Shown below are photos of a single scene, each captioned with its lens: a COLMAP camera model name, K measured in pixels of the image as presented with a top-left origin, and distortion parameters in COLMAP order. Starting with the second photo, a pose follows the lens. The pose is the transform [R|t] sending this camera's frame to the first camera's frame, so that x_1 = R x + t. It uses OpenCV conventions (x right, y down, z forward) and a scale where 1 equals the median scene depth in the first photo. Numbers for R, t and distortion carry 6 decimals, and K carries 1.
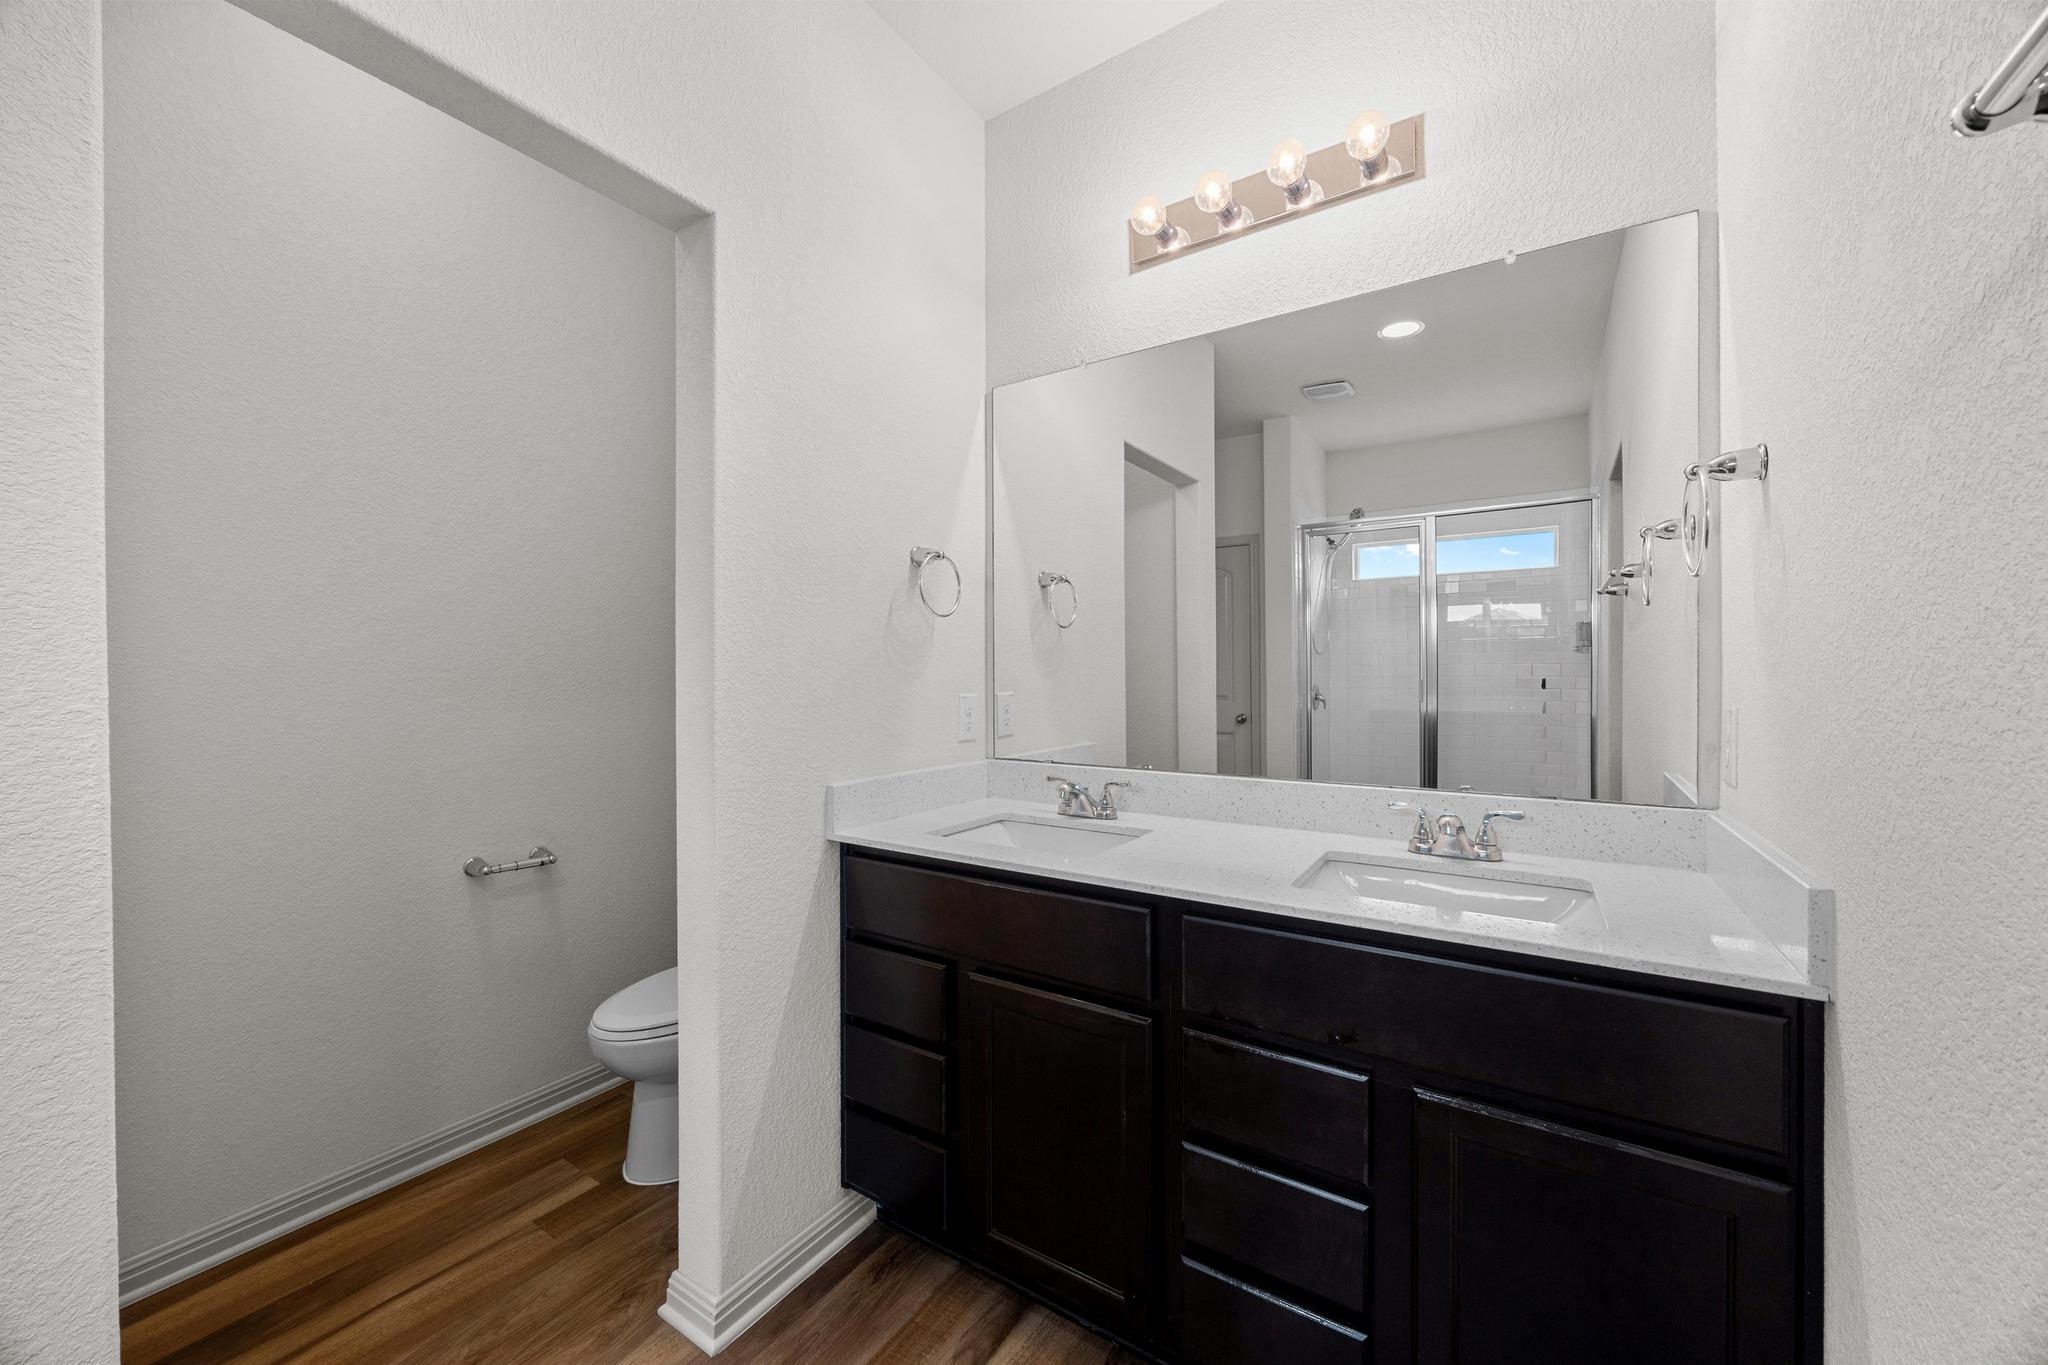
lens RADIAL K [[782.2, 0, 1021.4], [0, 782.2, 683.6], [0, 0, 1]] dist [-0.001793, -0.000127]
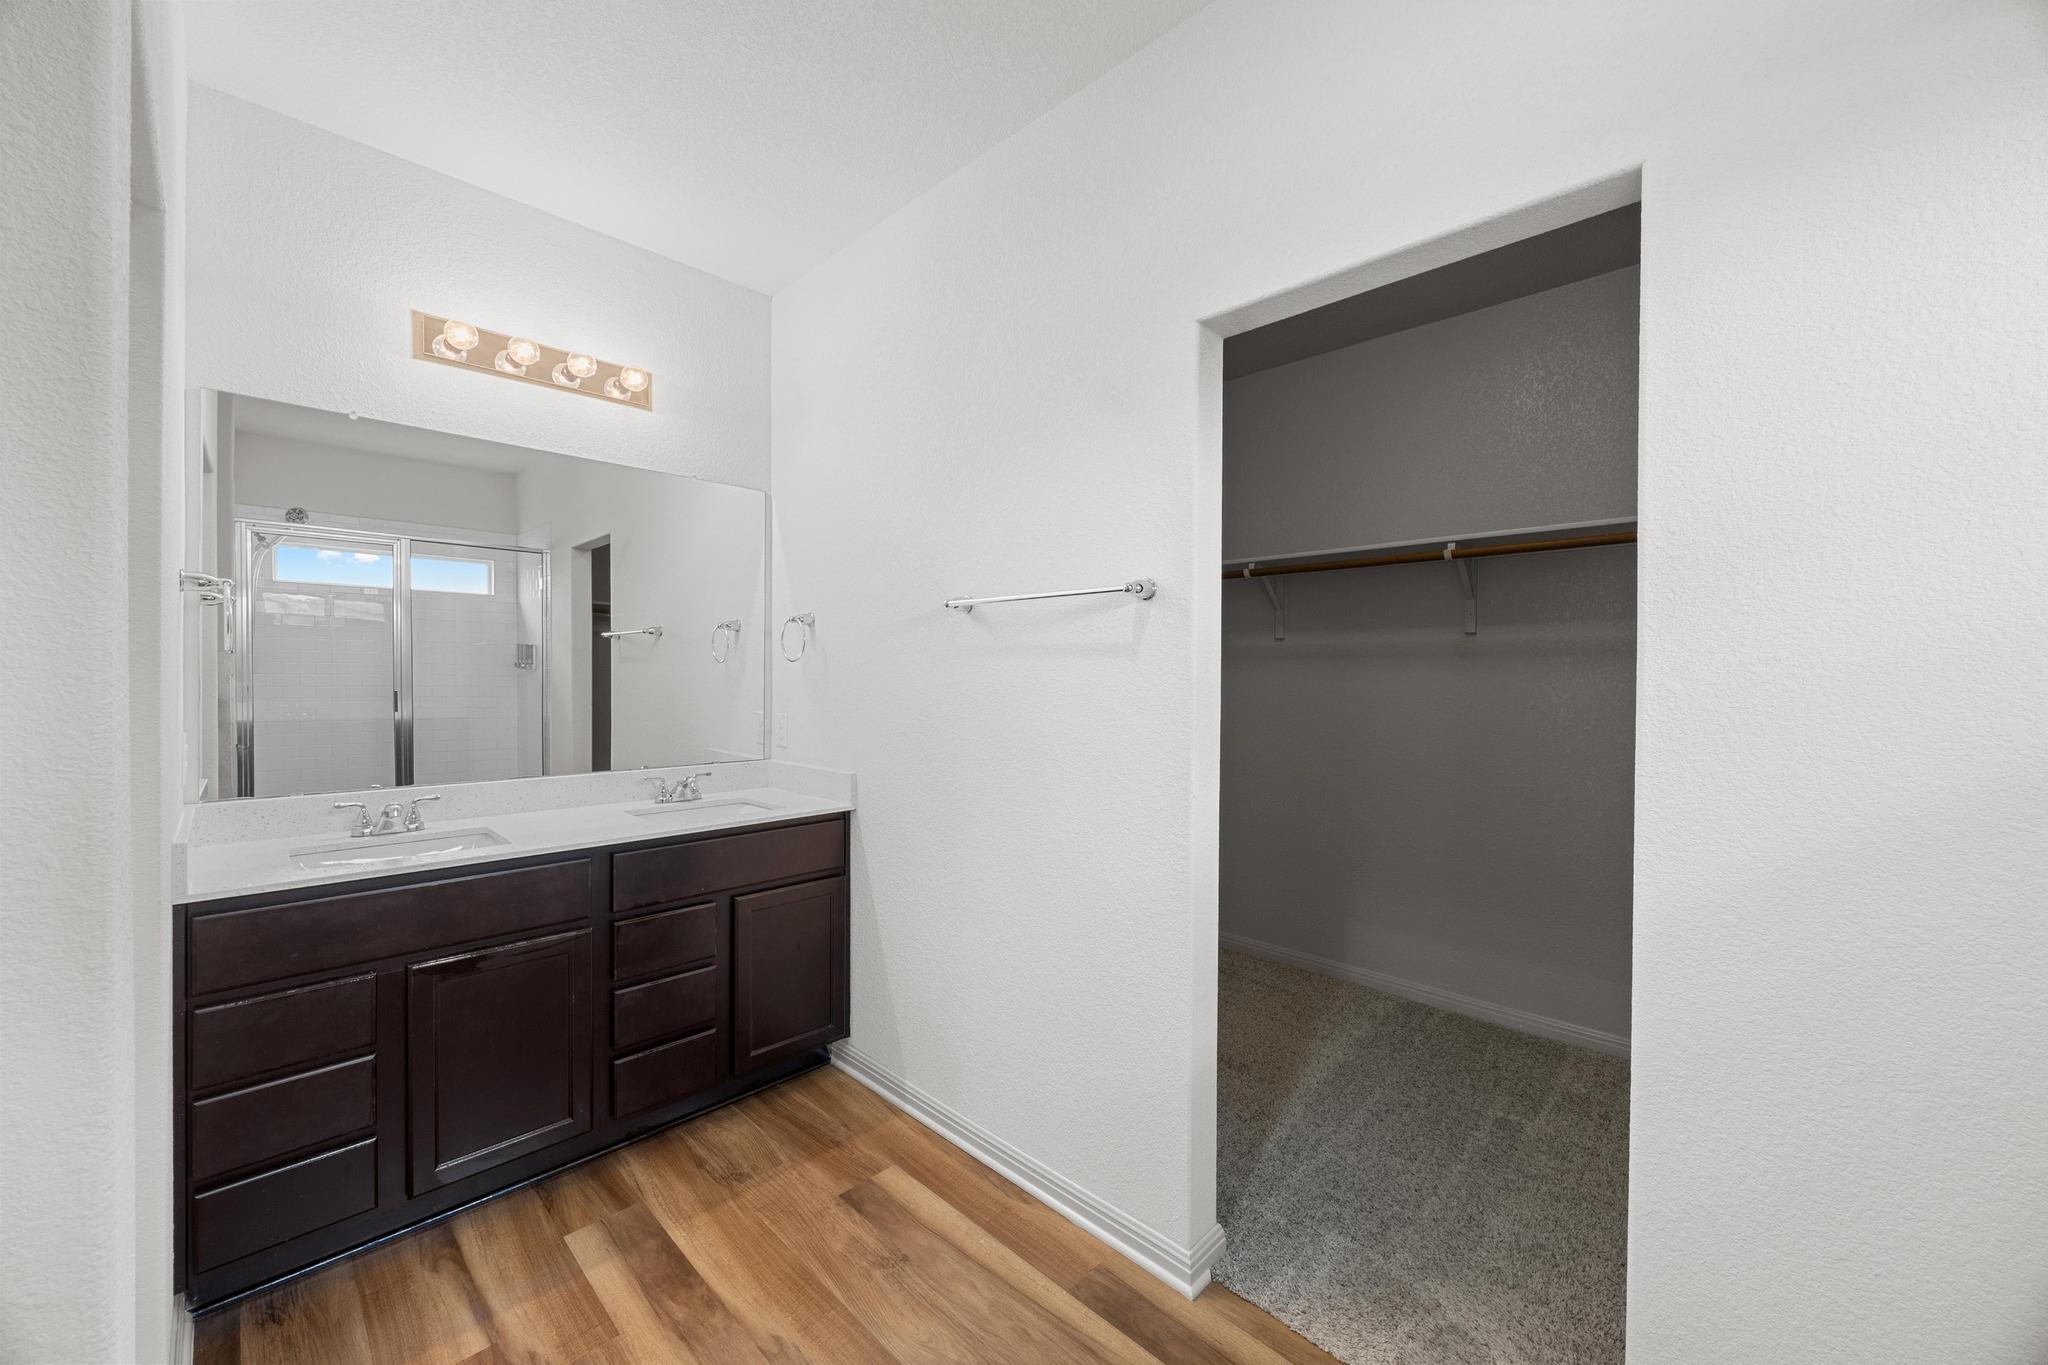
lens RADIAL K [[782.2, 0, 1019.2], [0, 782.2, 678.8], [0, 0, 1]] dist [-0.001793, -0.000127]
pose [[0.192781, -0.003549, 0.981235, -0.880252], [-0.000678, 0.999993, 0.003750, -0.058828], [-0.981242, -0.001388, 0.192777, -0.108775]]
